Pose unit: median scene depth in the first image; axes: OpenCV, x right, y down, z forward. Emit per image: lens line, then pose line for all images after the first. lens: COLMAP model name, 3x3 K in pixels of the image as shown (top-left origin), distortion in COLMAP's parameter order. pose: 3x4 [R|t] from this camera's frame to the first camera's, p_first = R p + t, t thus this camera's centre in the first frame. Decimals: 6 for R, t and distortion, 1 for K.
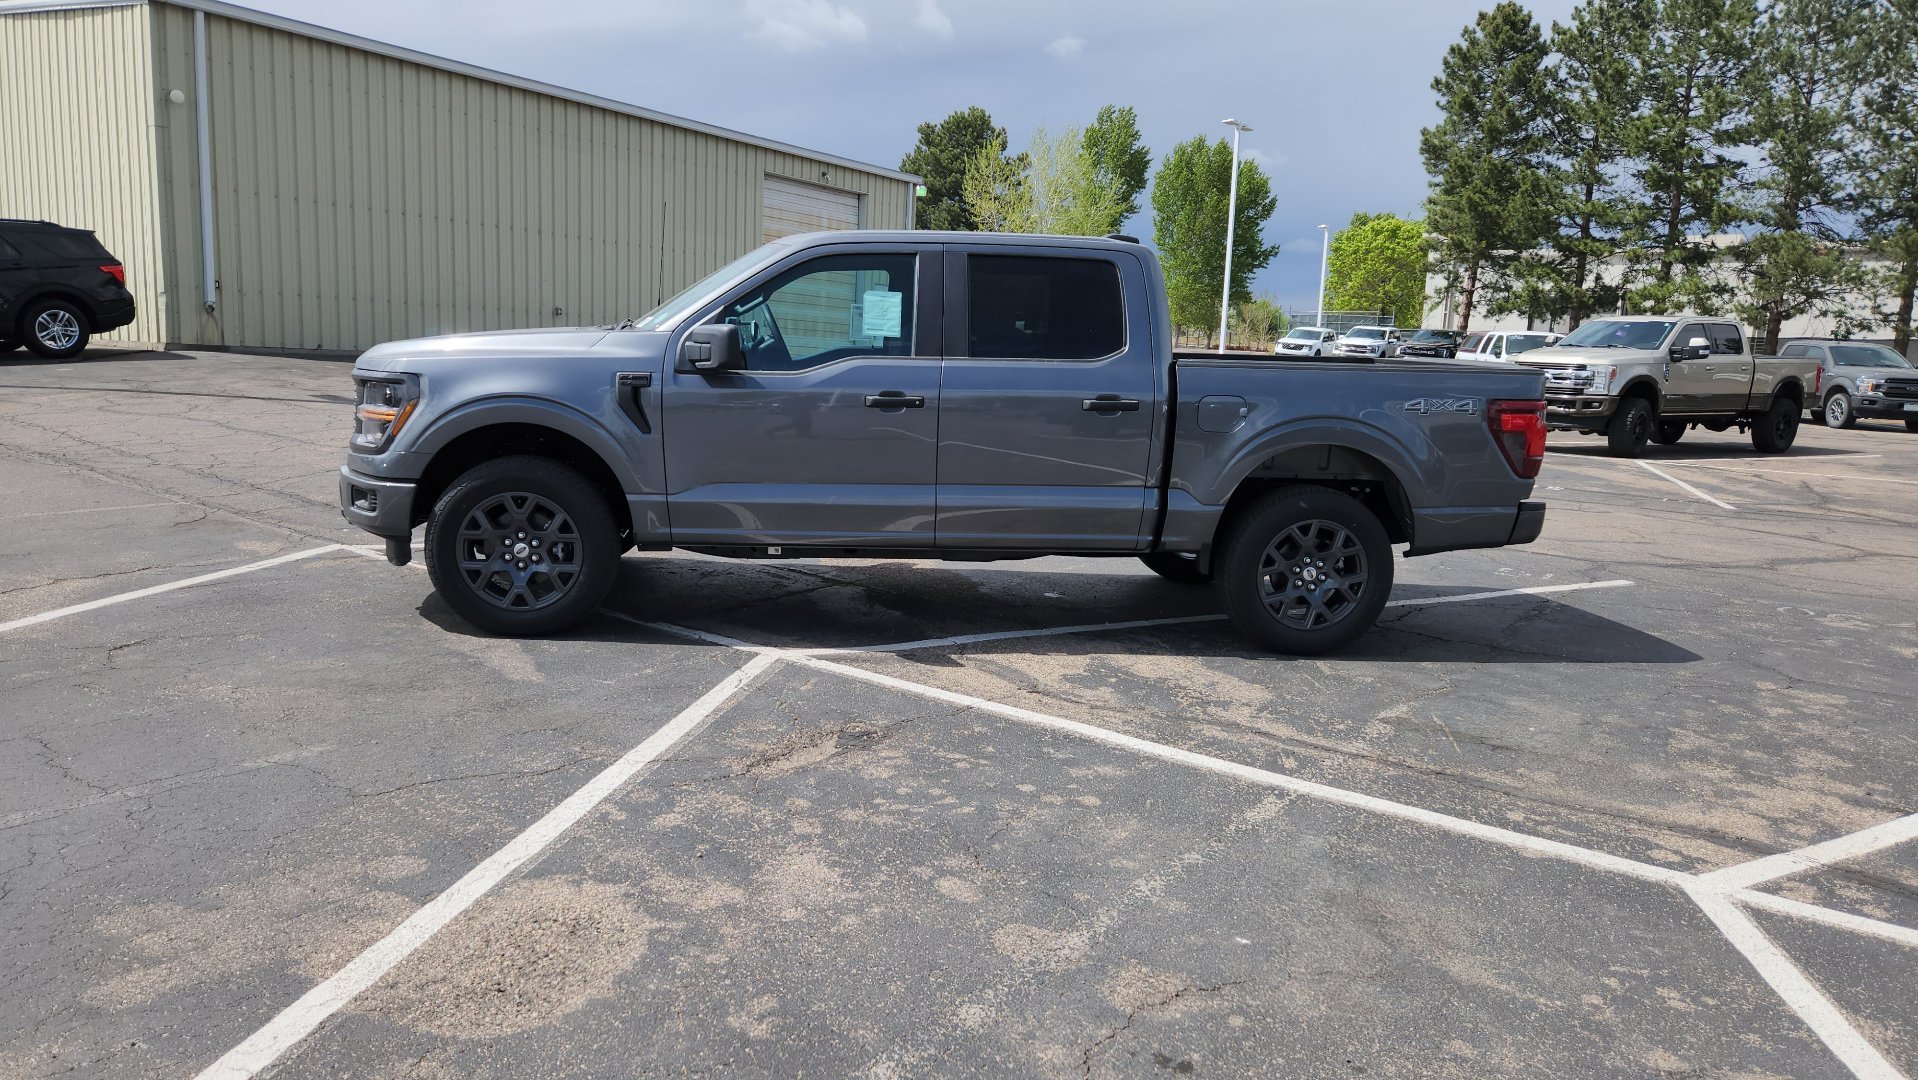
lens RADIAL K [[1284.7, 0, 934.4], [0, 1284.7, 537.4], [0, 0, 1]] dist [0.078898, -0.065754]
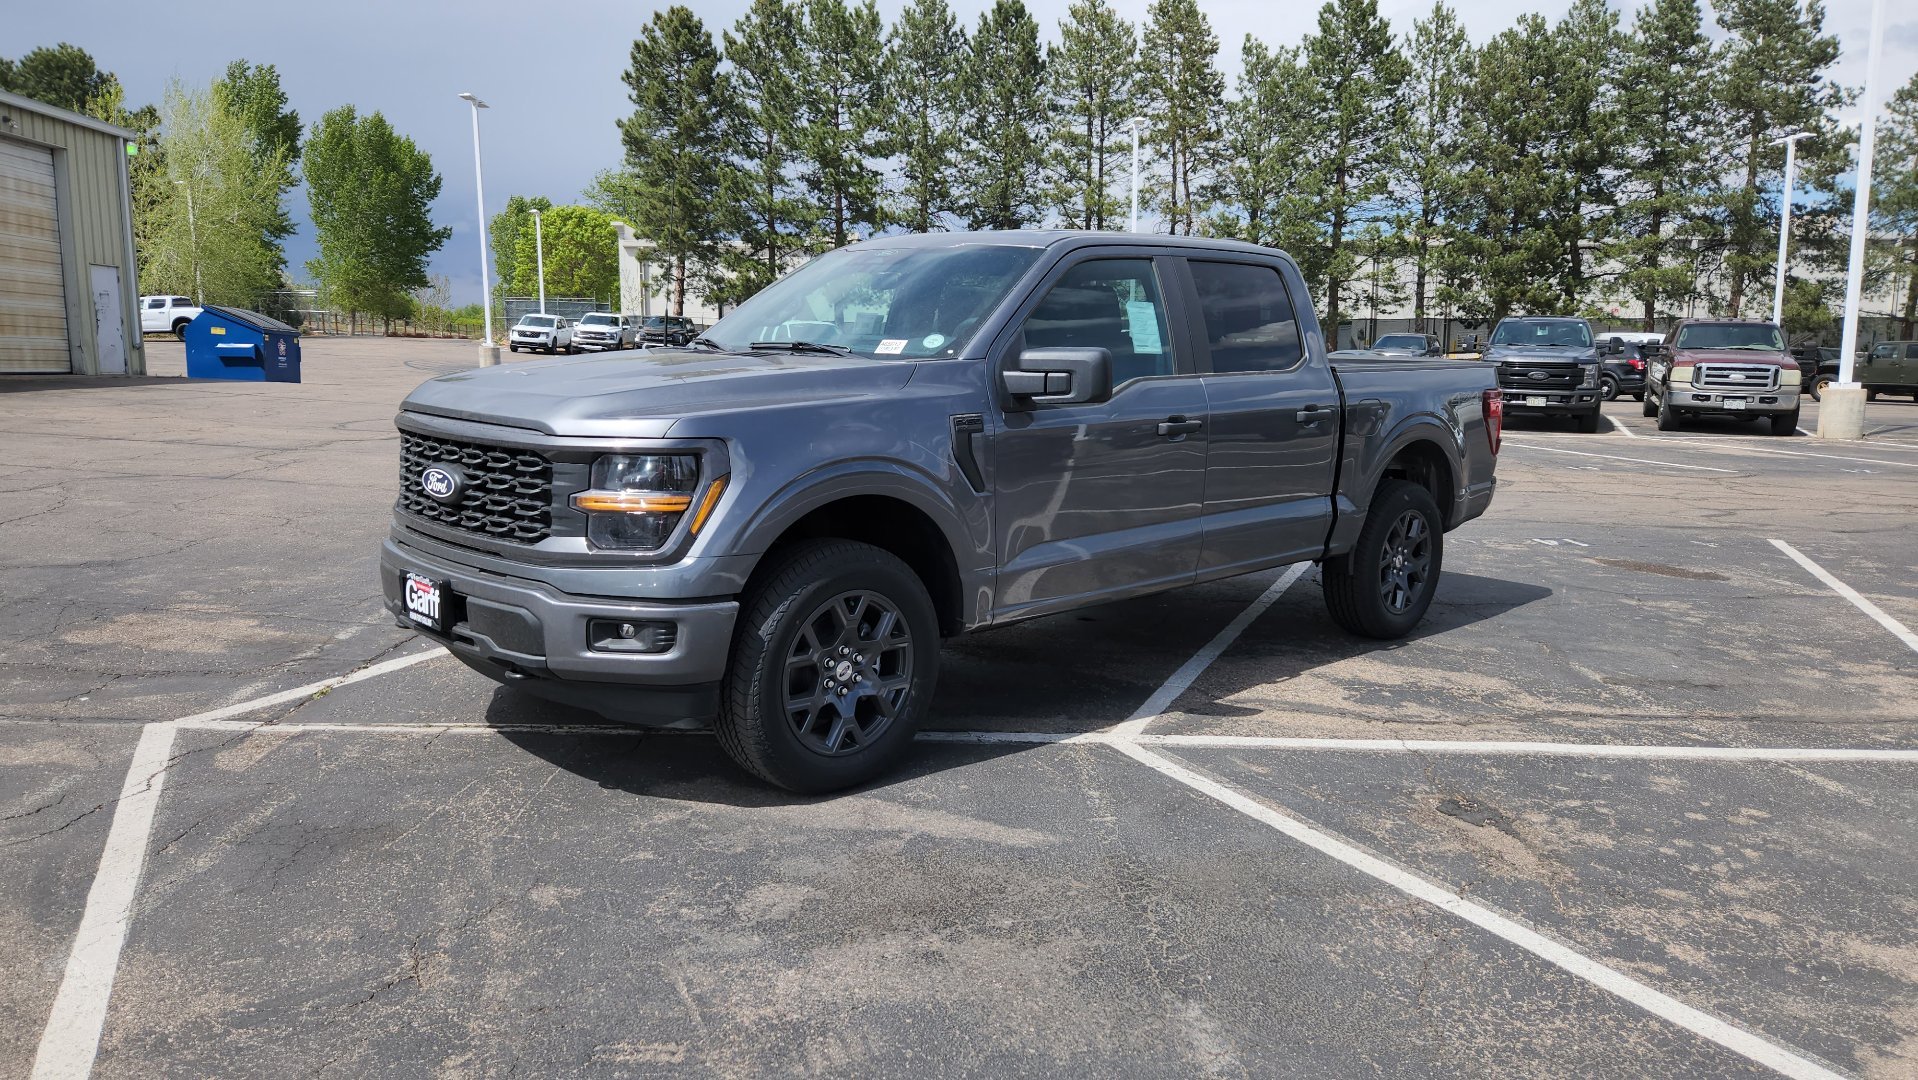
lens RADIAL K [[1280.6, 0, 929.7], [0, 1280.6, 537.8], [0, 0, 1]] dist [0.073396, -0.060096]
pose [[0.798915, -0.119105, 0.589533, -0.673097], [0.111308, 0.992543, 0.049685, -0.091056], [-0.591054, 0.025926, 0.806215, 0.383807]]
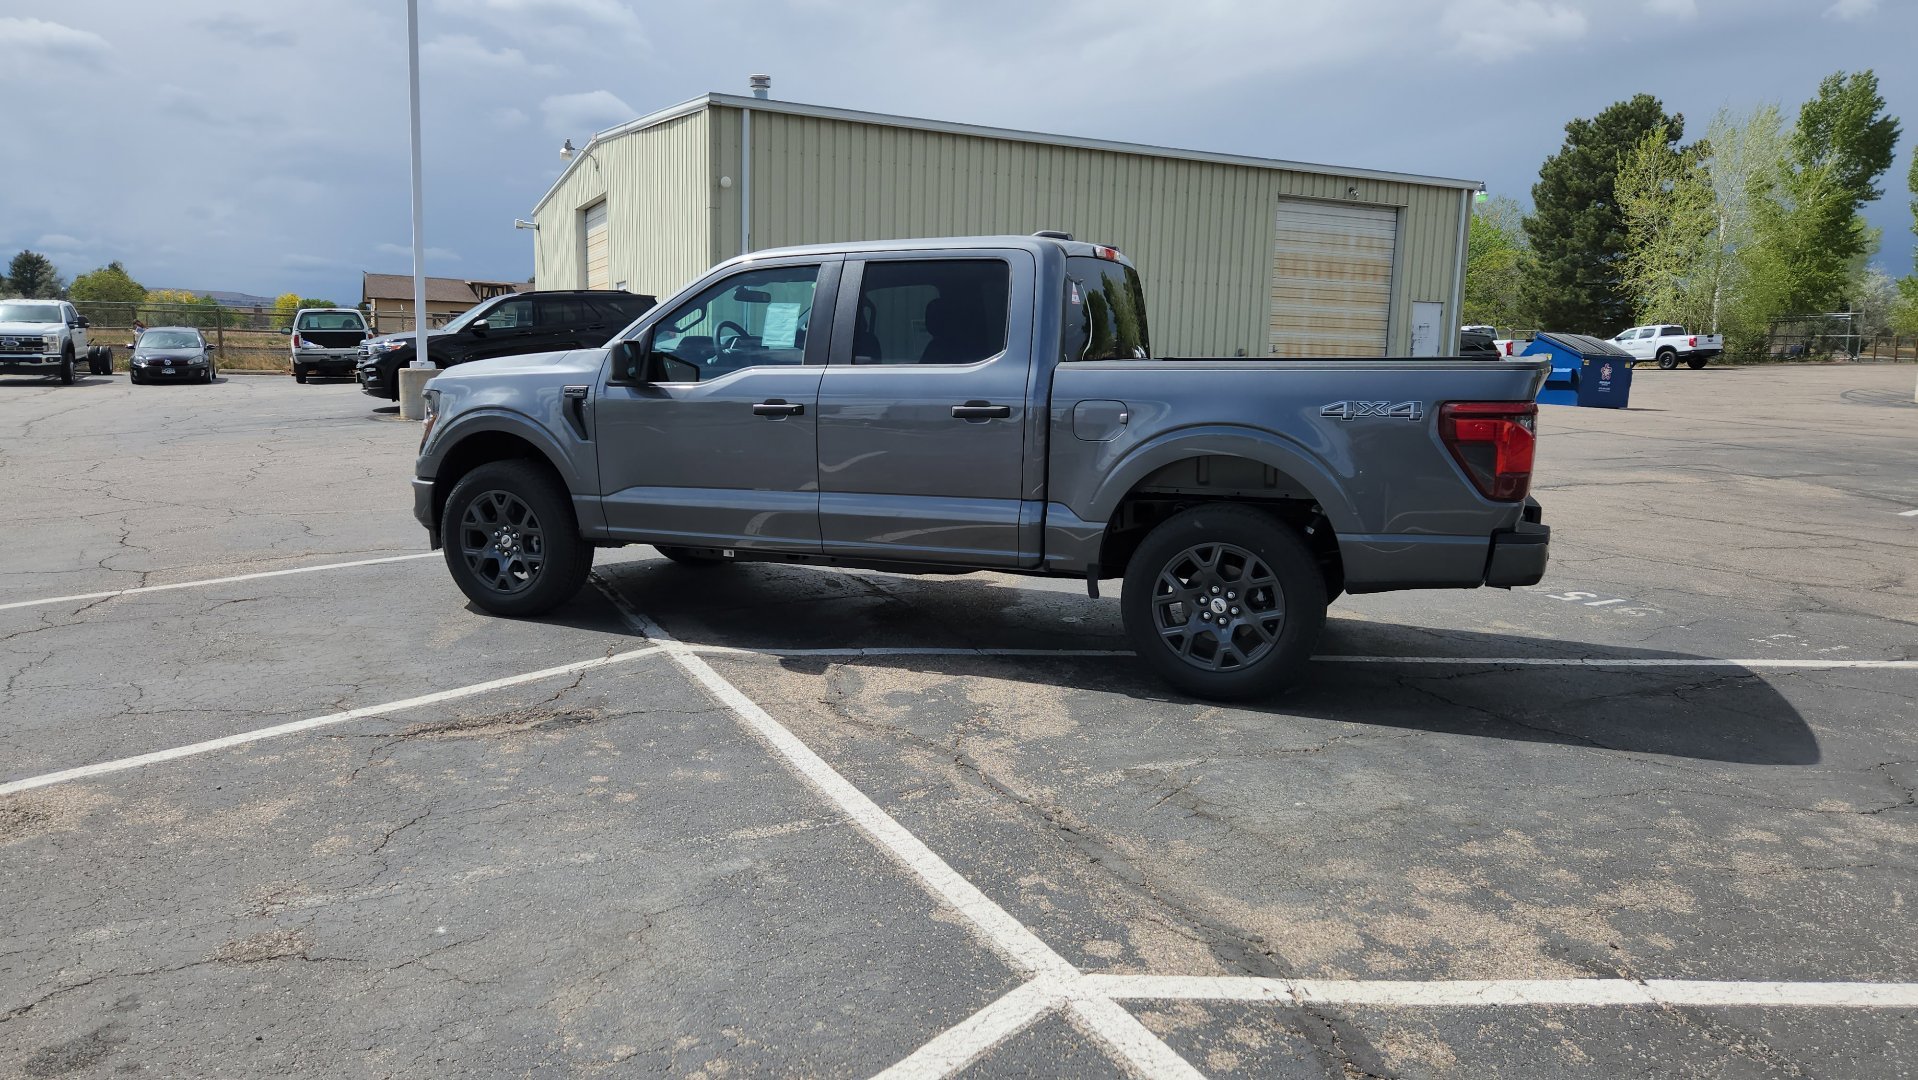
lens RADIAL K [[1284.7, 0, 934.4], [0, 1284.7, 537.4], [0, 0, 1]] dist [0.078898, -0.065754]
pose [[0.877360, 0.036103, -0.478472, 0.555509], [-0.049196, 0.998679, -0.014855, 0.004852], [0.477304, 0.036572, 0.877977, 0.160412]]
